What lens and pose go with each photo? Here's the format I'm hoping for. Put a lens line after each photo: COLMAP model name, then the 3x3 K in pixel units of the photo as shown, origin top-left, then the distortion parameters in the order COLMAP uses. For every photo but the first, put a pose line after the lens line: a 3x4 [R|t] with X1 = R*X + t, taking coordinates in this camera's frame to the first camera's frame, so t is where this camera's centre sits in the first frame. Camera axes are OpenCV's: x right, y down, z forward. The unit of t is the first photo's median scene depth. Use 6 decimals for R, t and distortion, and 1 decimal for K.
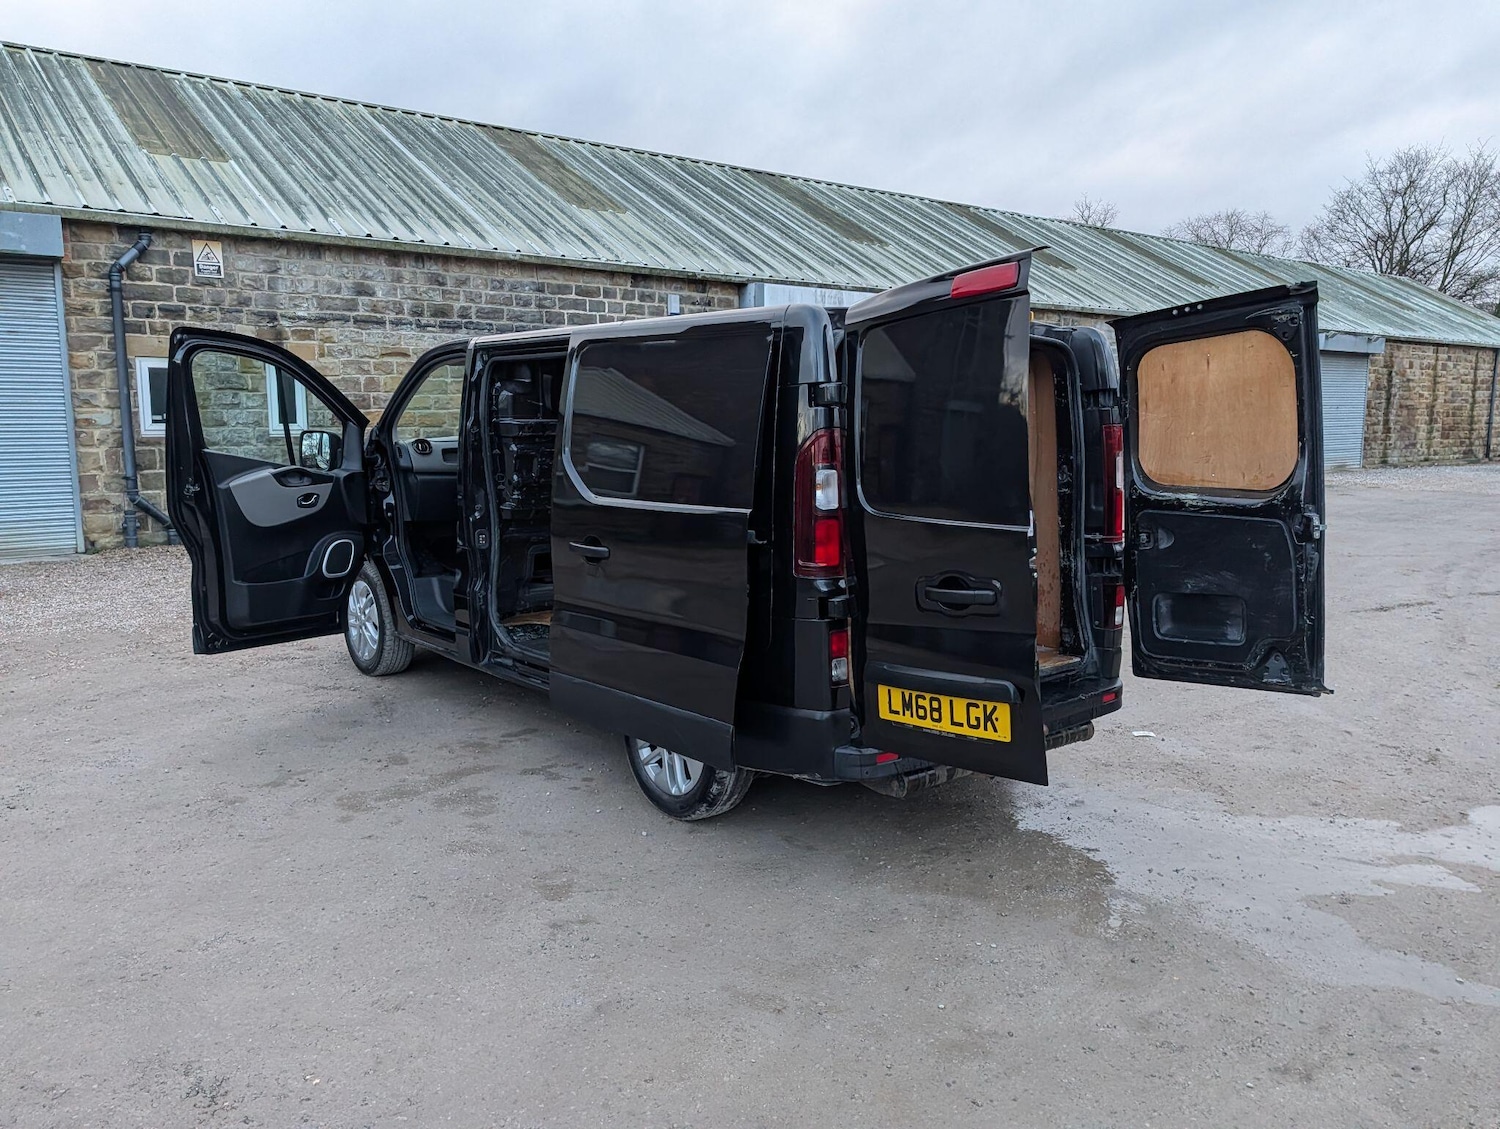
lens RADIAL K [[1142.3, 0, 759.8], [0, 1142.3, 571.8], [0, 0, 1]] dist [0.032668, -0.027253]
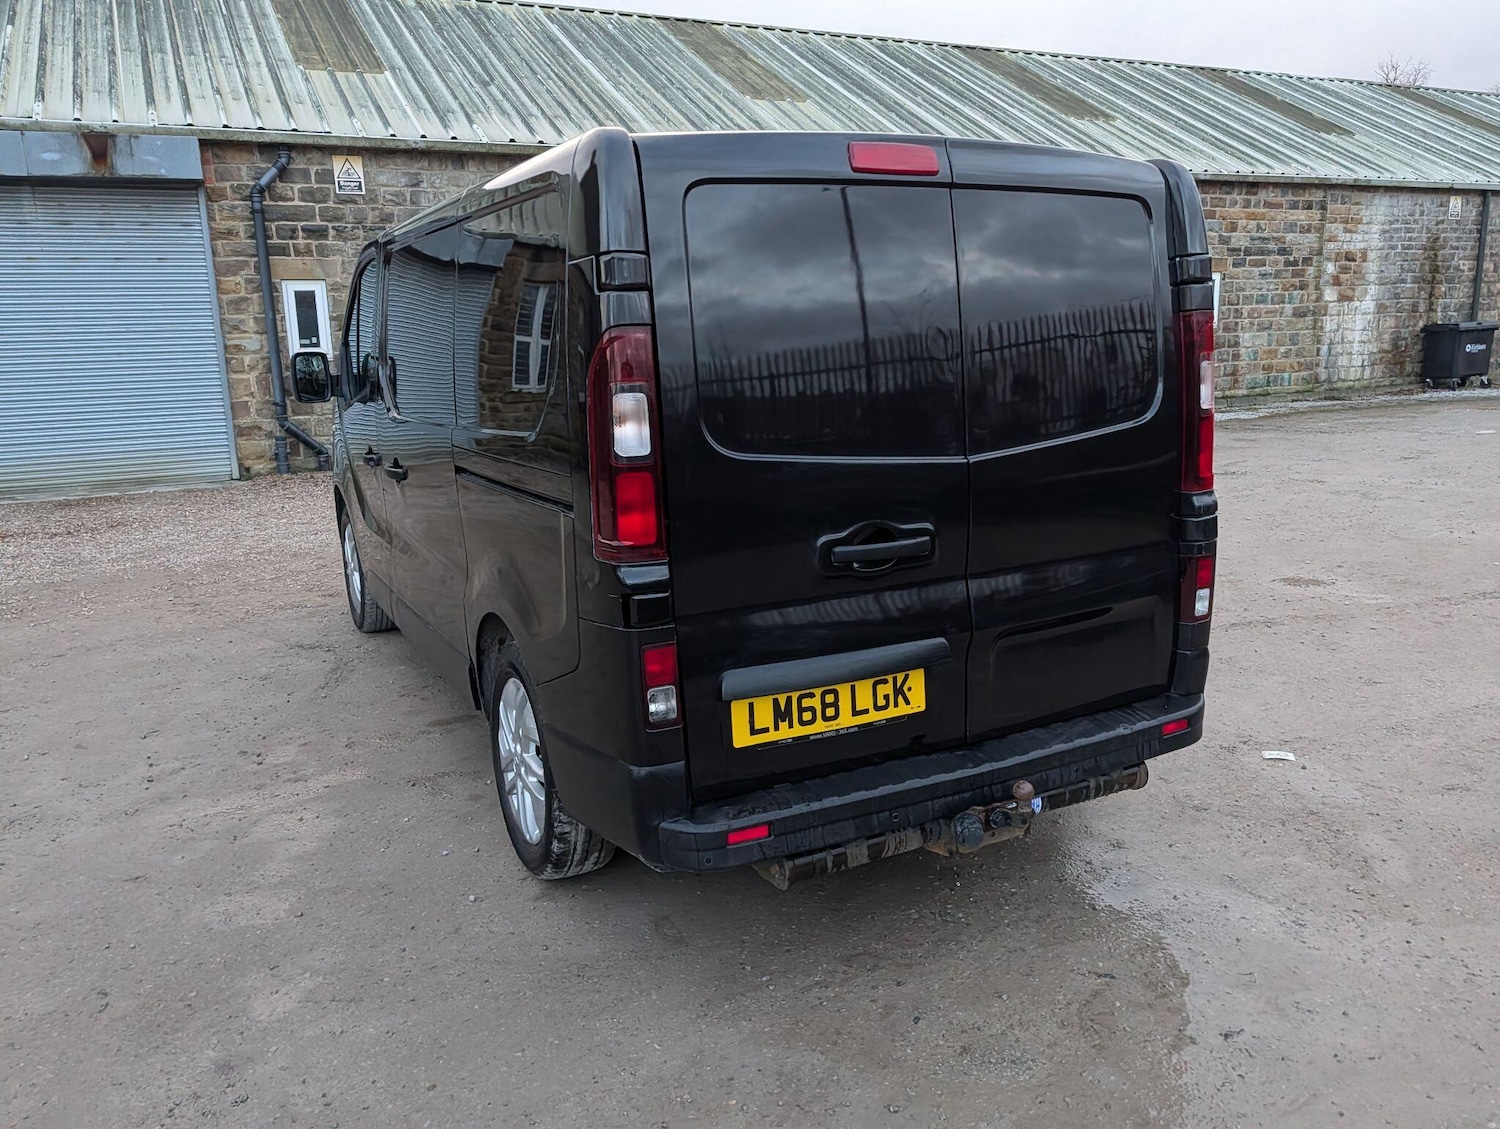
lens RADIAL K [[1146.4, 0, 768.9], [0, 1146.4, 560.3], [0, 0, 1]] dist [0.022531, -0.011301]
pose [[0.976964, 0.013919, -0.212949, 0.074852], [0.000043, 0.997858, 0.065418, -0.010942], [0.213403, -0.063920, 0.974871, 0.105261]]
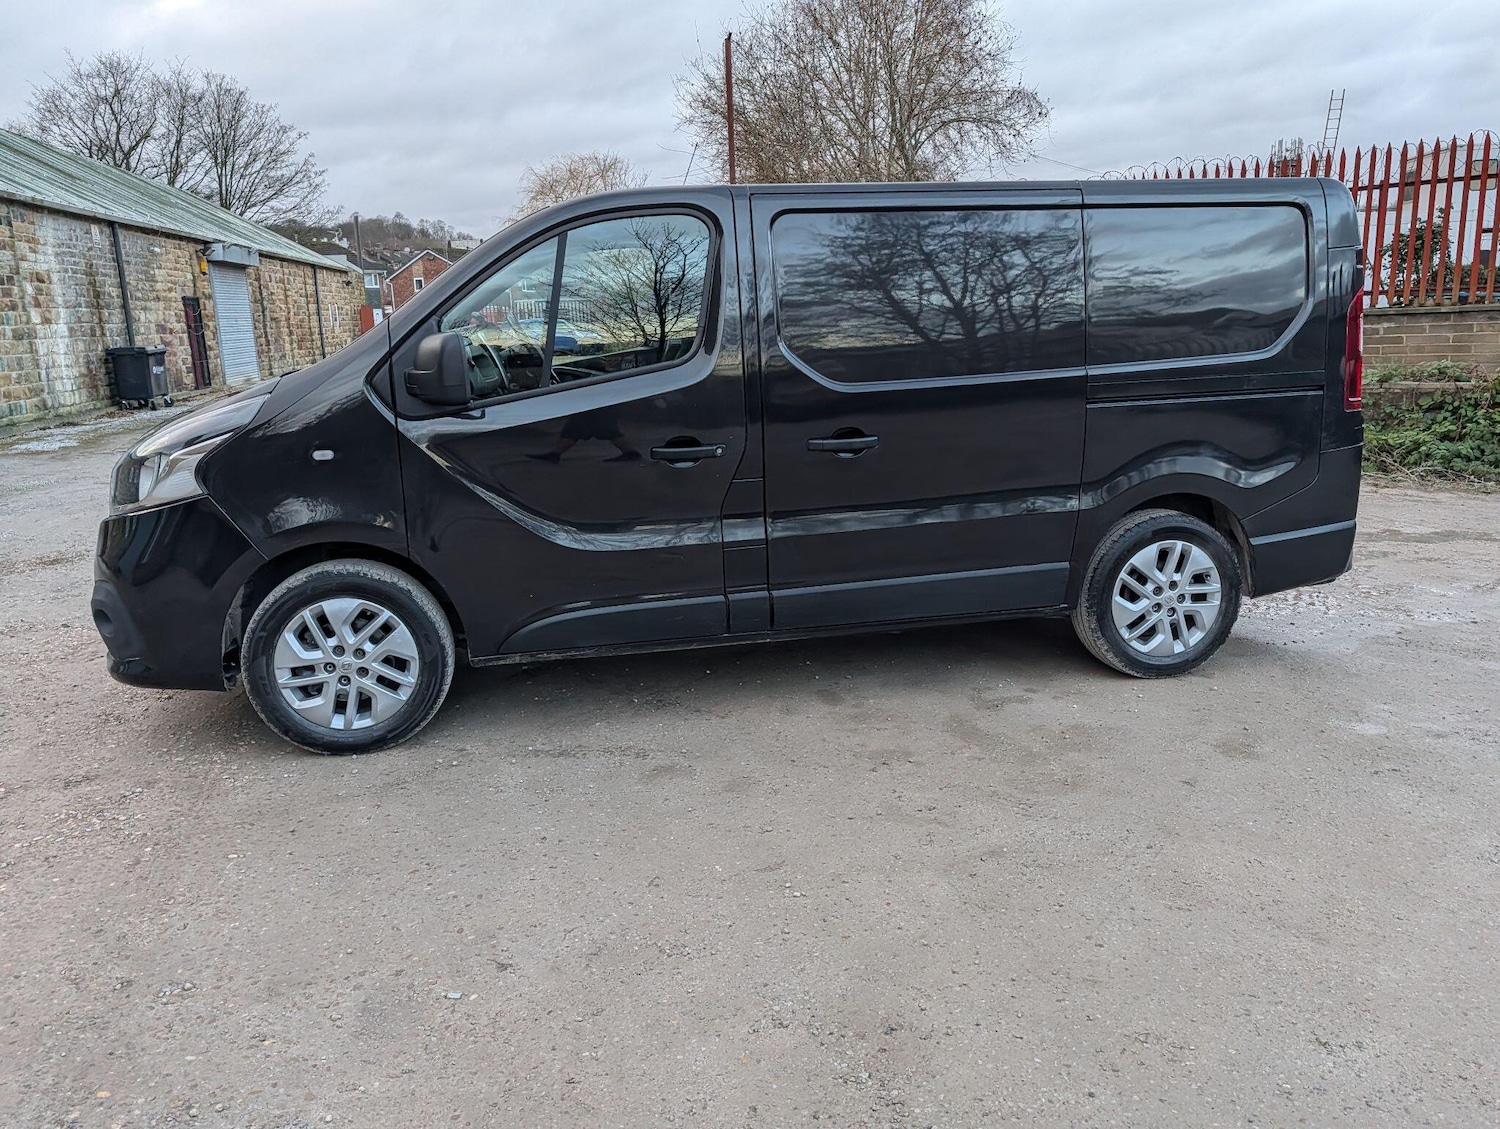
lens RADIAL K [[1138.5, 0, 776.8], [0, 1138.5, 560.6], [0, 0, 1]] dist [0.019474, -0.004200]
pose [[0.474537, -0.202870, 0.856539, -0.364648], [0.152570, 0.977307, 0.146948, -0.030769], [-0.866913, 0.060950, 0.494720, 0.260431]]
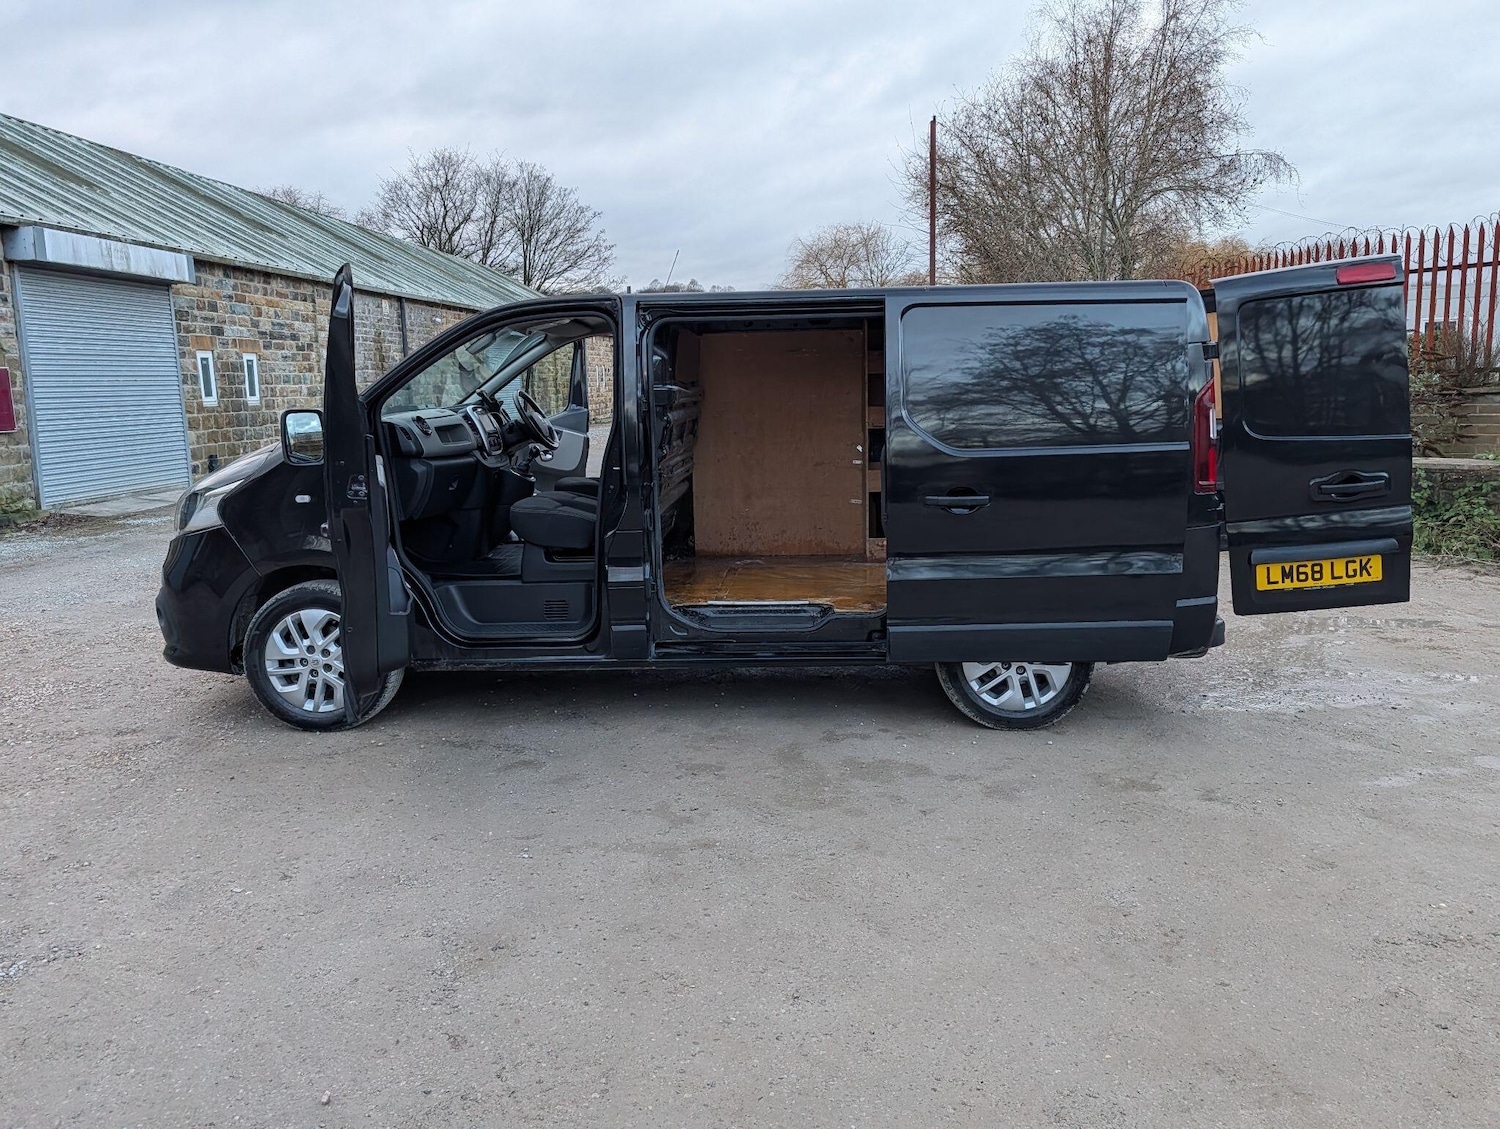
lens RADIAL K [[1137.6, 0, 770.6], [0, 1137.6, 545.3], [0, 0, 1]] dist [0.031083, -0.025882]
pose [[0.673058, -0.120524, 0.729704, -0.342310], [0.122369, 0.991182, 0.050842, -0.017391], [-0.729396, 0.055073, 0.681871, 0.133590]]
